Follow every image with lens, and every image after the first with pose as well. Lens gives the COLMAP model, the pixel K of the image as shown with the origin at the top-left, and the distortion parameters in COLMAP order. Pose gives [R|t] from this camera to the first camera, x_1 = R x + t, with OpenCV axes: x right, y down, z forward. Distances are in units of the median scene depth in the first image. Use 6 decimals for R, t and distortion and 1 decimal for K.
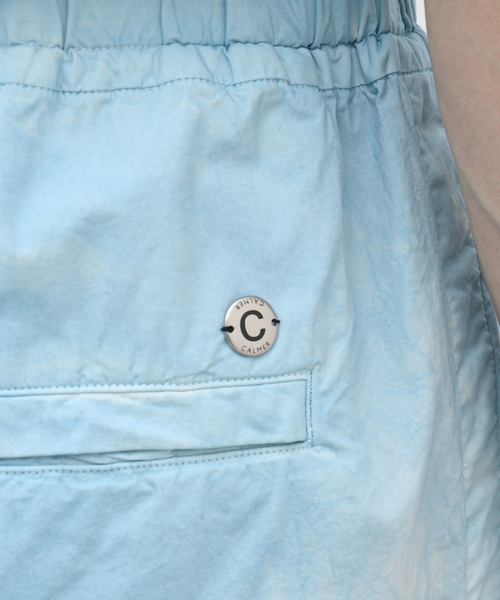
lens RADIAL K [[1710.6, 0, 250.0], [0, 1710.6, 299.5], [0, 0, 1]] dist [0.011642, 0.000000]
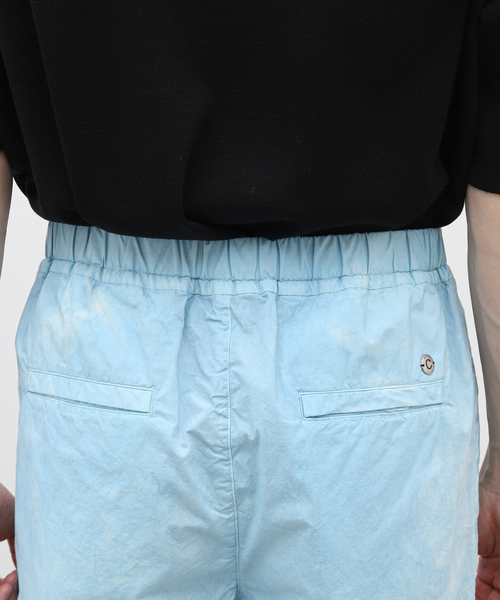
lens RADIAL K [[1710.6, 0, 250.0], [0, 1710.6, 300.1], [0, 0, 1]] dist [0.011642, 0.000000]
pose [[0.942568, -0.047972, 0.330550, -1.288742], [0.082055, 0.992562, -0.089932, 0.148894], [-0.323777, 0.111890, 0.939494, -1.740723]]
